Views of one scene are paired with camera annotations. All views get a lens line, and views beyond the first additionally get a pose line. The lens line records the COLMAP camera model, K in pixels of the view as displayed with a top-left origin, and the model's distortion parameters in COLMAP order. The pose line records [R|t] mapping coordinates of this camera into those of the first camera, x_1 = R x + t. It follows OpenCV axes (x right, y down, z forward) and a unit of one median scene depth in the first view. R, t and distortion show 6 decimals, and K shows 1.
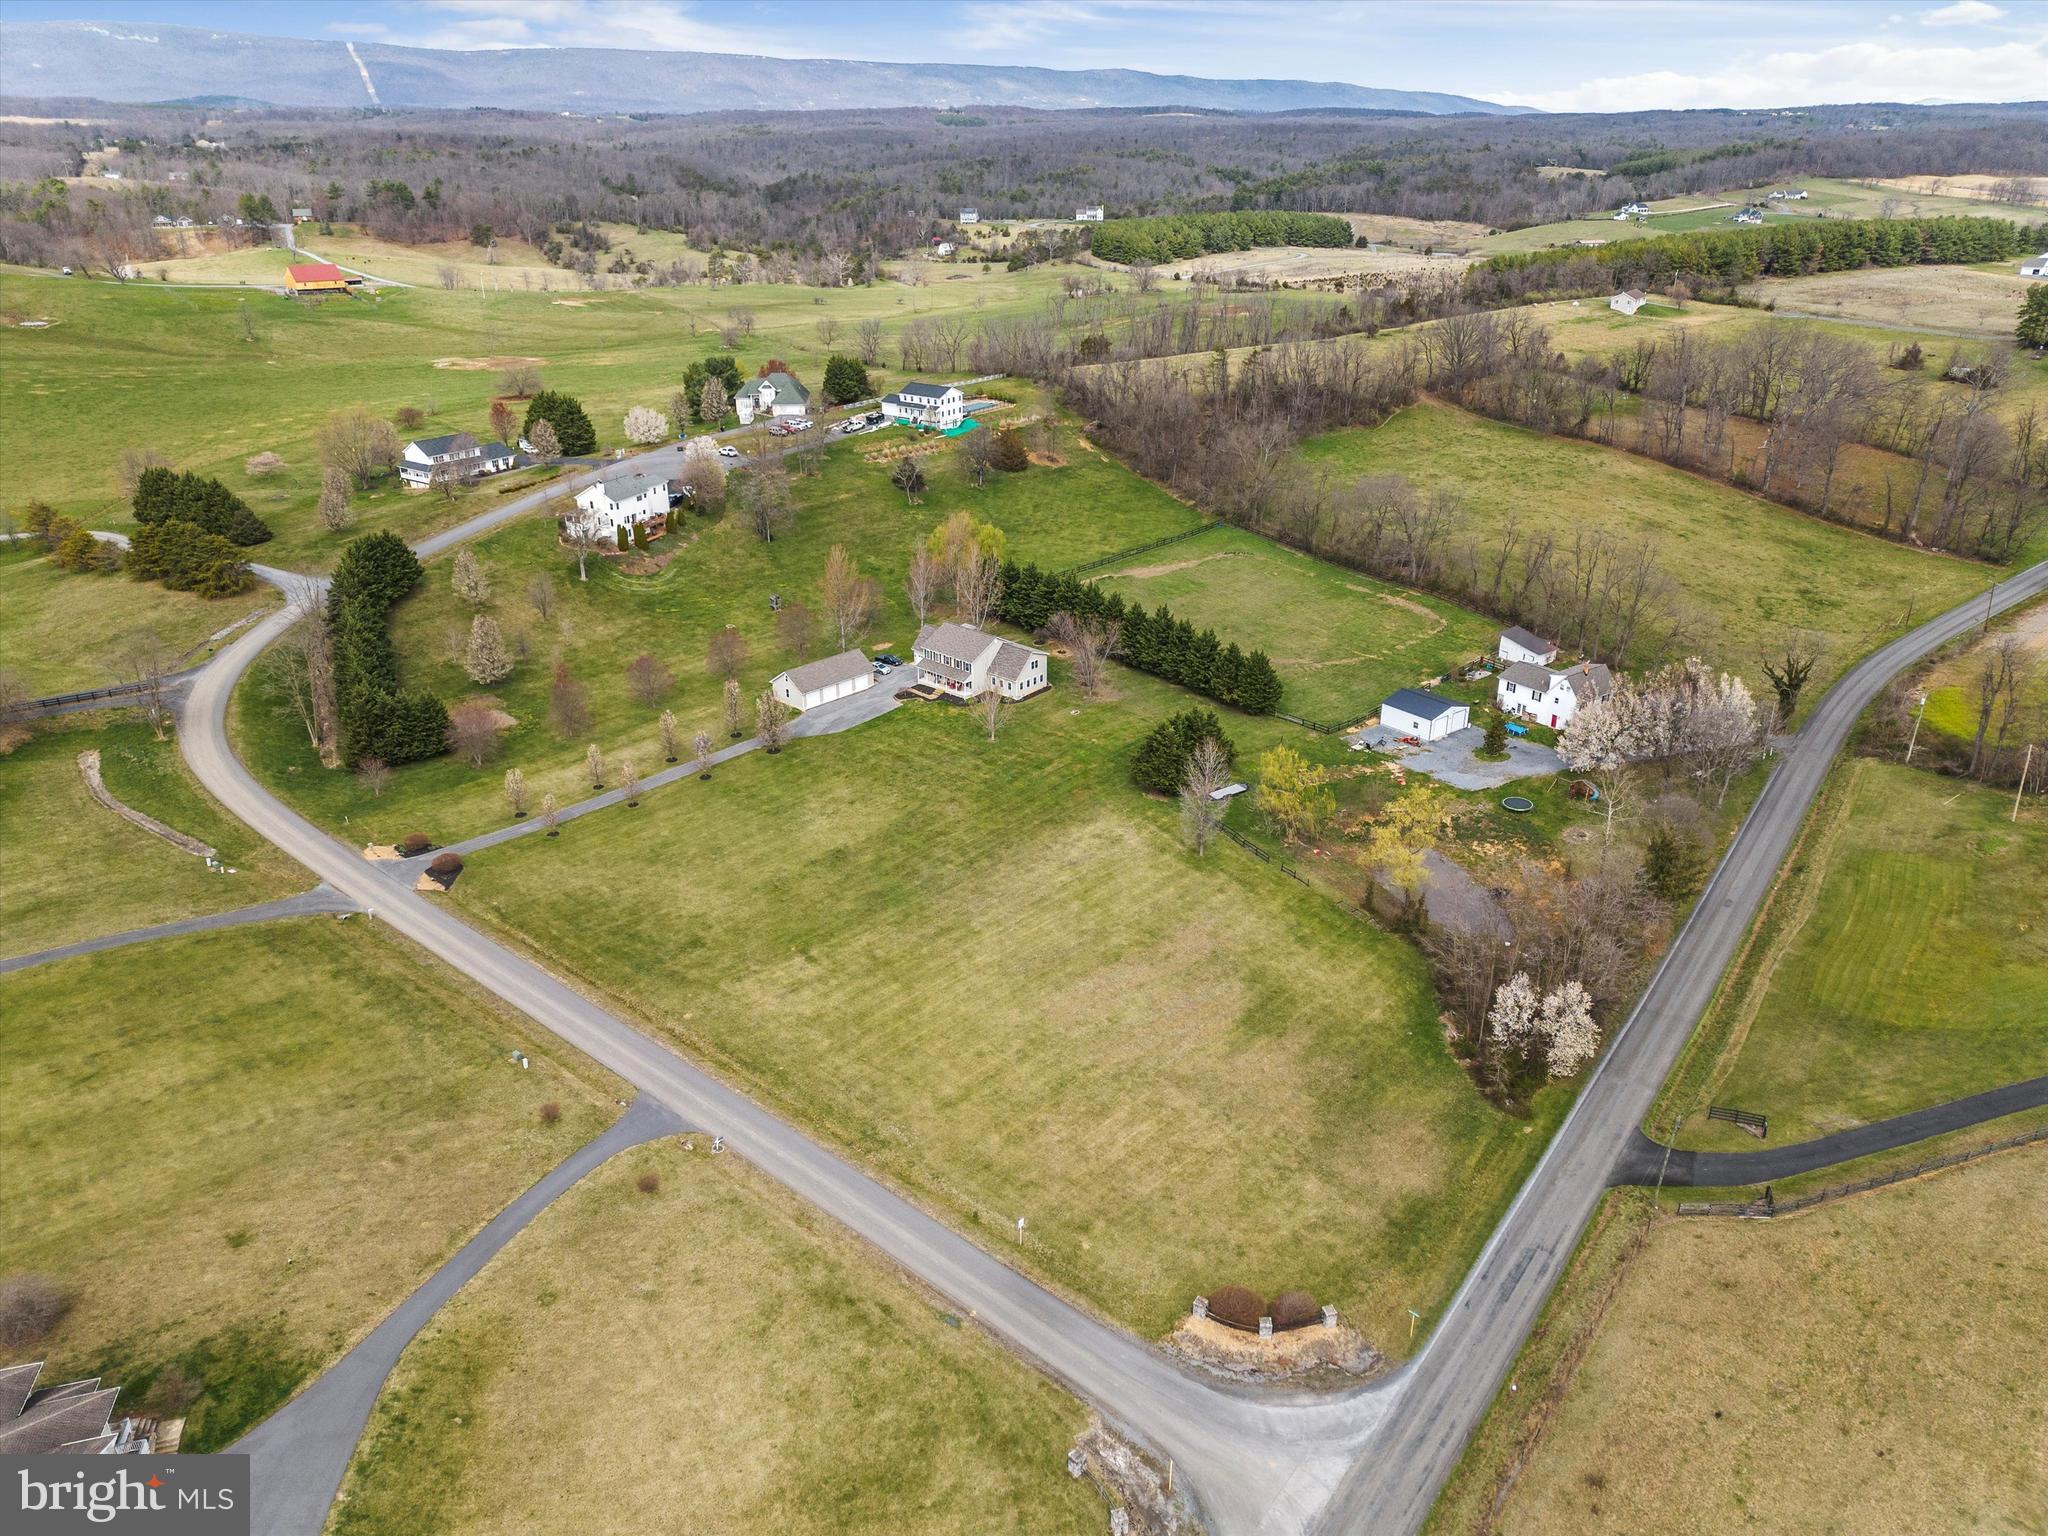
lens RADIAL K [[1418.1, 0, 1024.0], [0, 1418.1, 768.0], [0, 0, 1]] dist [0.087058, -0.079439]
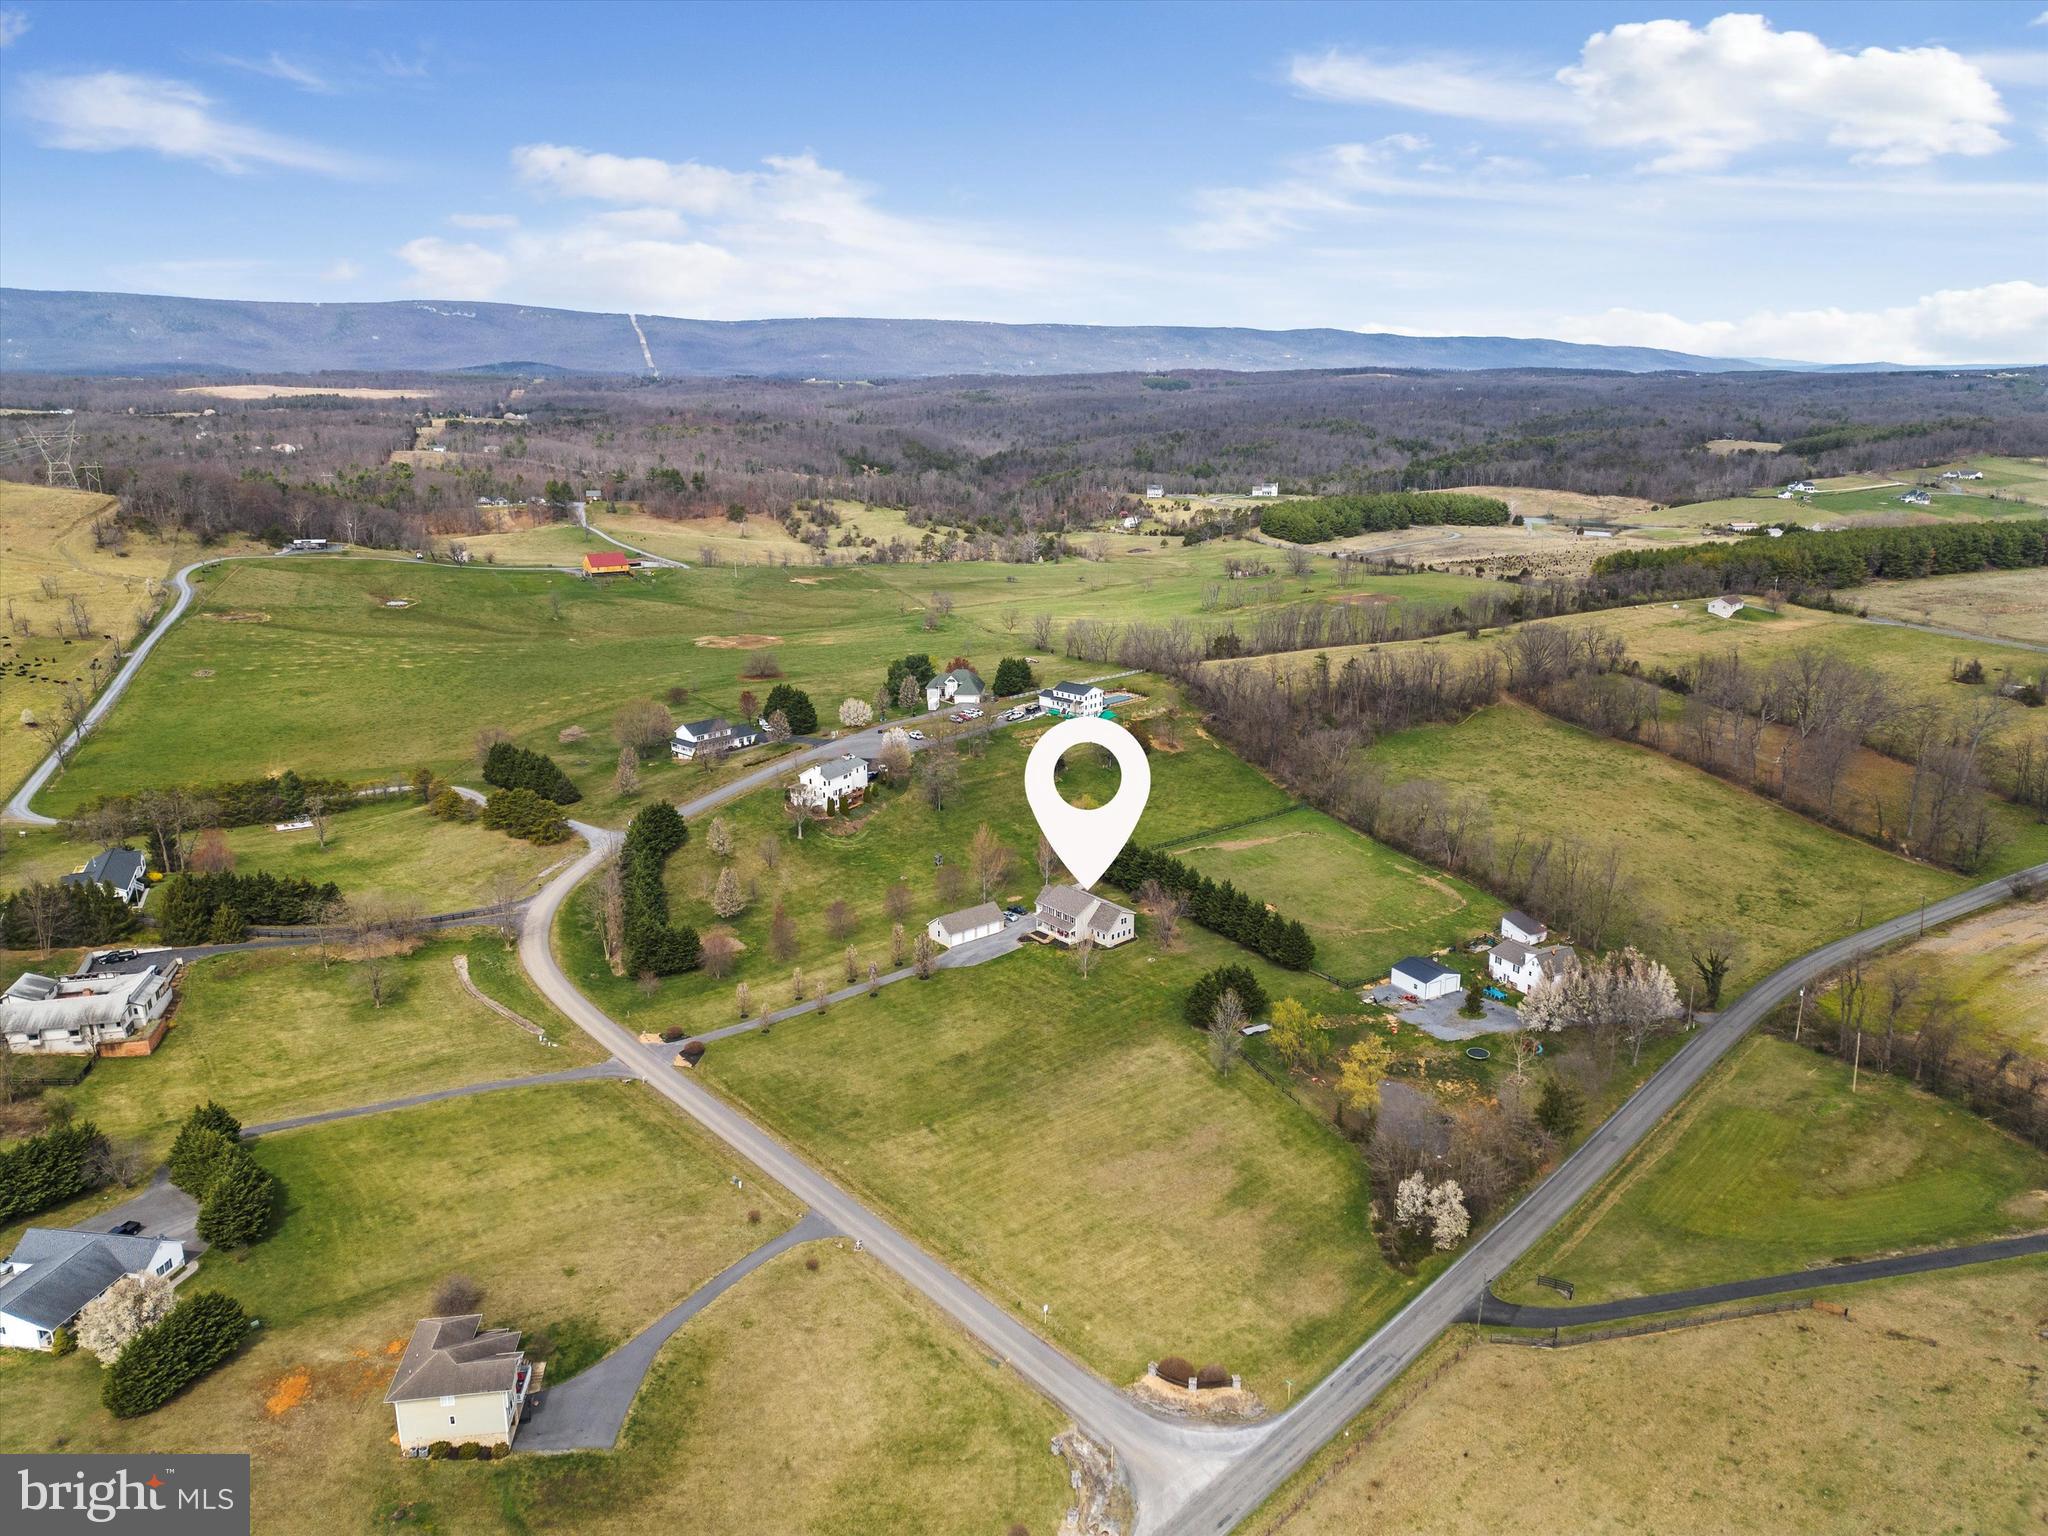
lens RADIAL K [[1418.1, 0, 1024.0], [0, 1418.1, 768.0], [0, 0, 1]] dist [0.087058, -0.079439]
pose [[0.990253, 0.034375, -0.134973, 0.096184], [-0.054494, 0.987437, -0.148322, -0.014479], [0.128179, 0.154231, 0.979685, -0.354404]]
